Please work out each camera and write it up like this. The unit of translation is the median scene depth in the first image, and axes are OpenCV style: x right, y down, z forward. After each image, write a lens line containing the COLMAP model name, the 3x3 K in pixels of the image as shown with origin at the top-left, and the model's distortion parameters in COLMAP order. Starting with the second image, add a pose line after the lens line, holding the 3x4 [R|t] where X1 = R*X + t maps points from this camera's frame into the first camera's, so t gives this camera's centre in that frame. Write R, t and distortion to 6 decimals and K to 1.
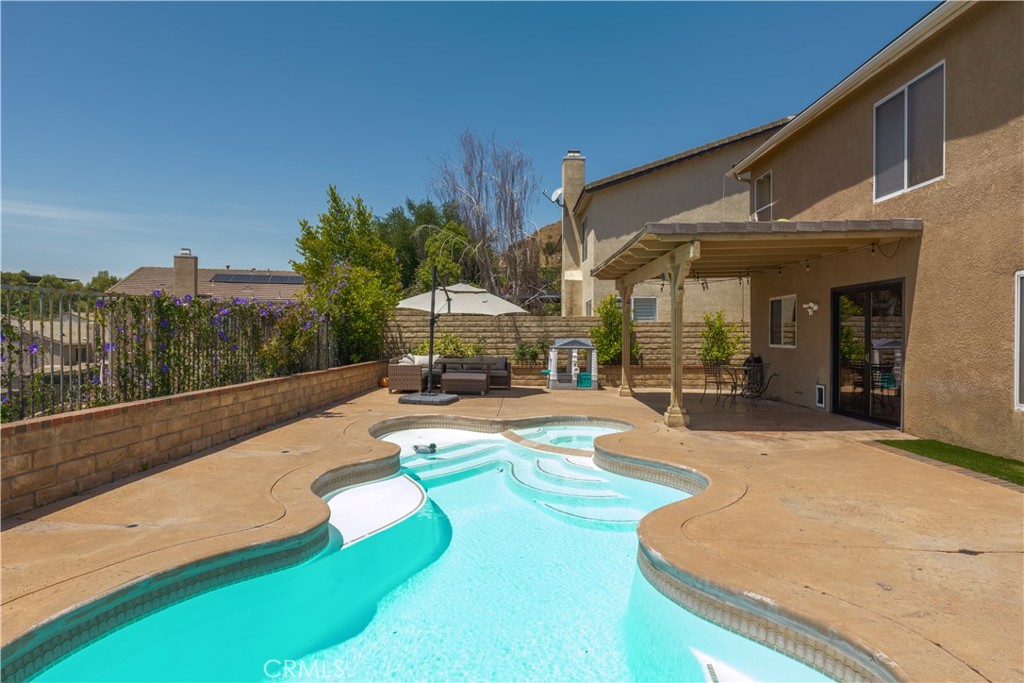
lens RADIAL K [[593.6, 0, 513.0], [0, 593.6, 340.6], [0, 0, 1]] dist [-0.039469, 0.021417]
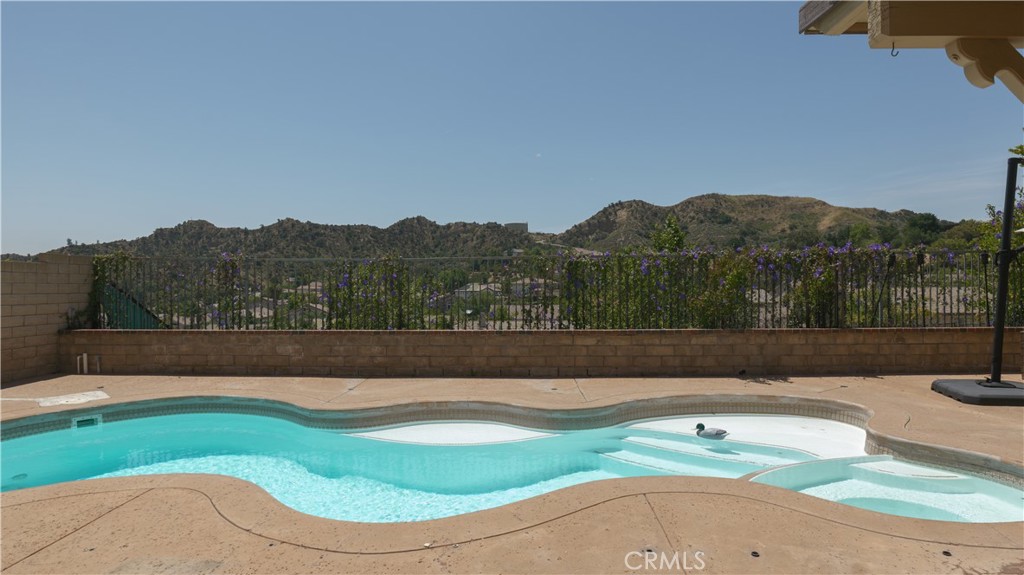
lens RADIAL K [[594.5, 0, 515.3], [0, 594.5, 270.8], [0, 0, 1]] dist [-0.031353, 0.006603]
pose [[-0.003031, -0.032575, -0.999465, 0.562002], [-0.004059, 0.999461, -0.032563, 0.001322], [0.999987, 0.003958, -0.003162, 0.699482]]
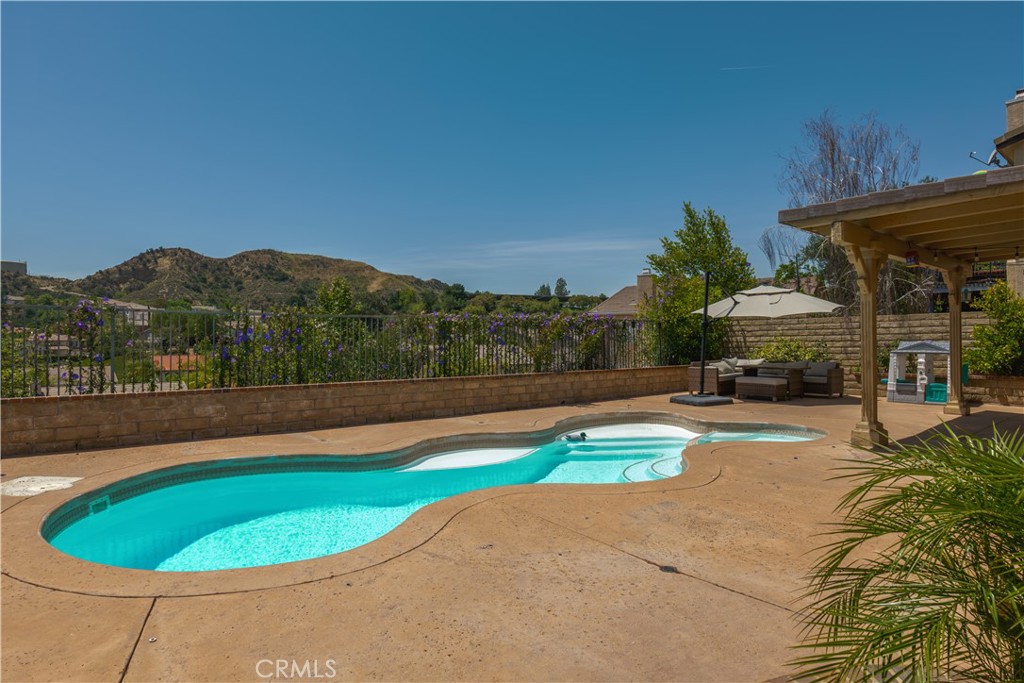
lens RADIAL K [[593.6, 0, 513.9], [0, 593.6, 334.6], [0, 0, 1]] dist [-0.039469, 0.021417]
pose [[0.658564, -0.018939, -0.752286, 0.555551], [0.002380, 0.999731, -0.023085, 0.008625], [0.752521, 0.013413, 0.658432, 0.090467]]
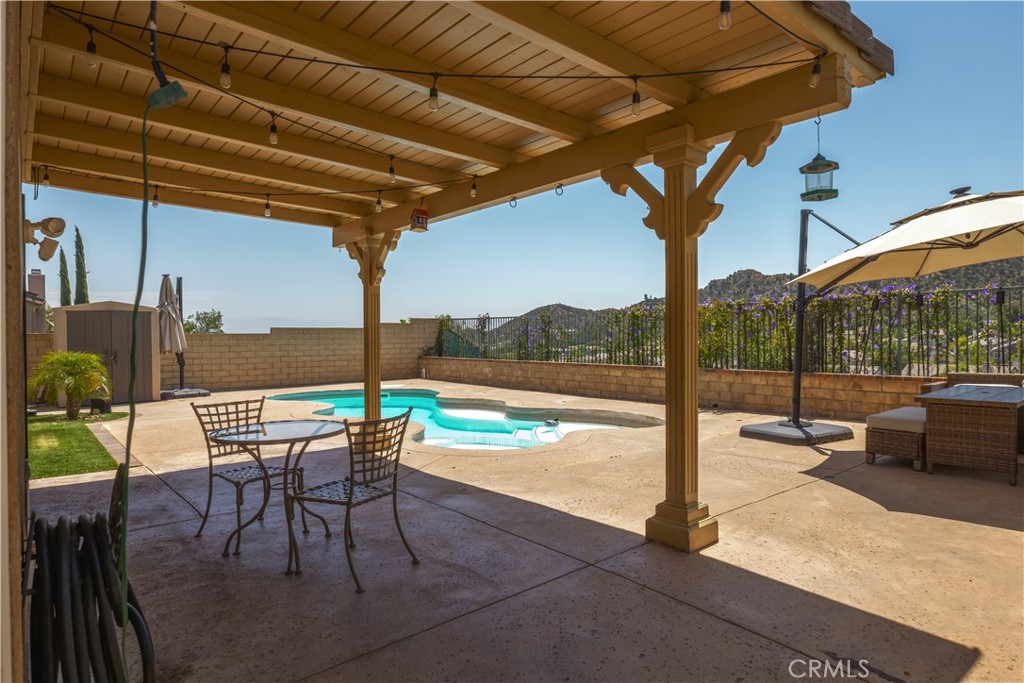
lens RADIAL K [[593.6, 0, 517.3], [0, 593.6, 339.7], [0, 0, 1]] dist [-0.039469, 0.021417]
pose [[-0.766305, 0.005672, -0.642452, 0.602334], [-0.000095, 0.999960, 0.008941, -0.001549], [0.642477, 0.006912, -0.766273, 1.661812]]
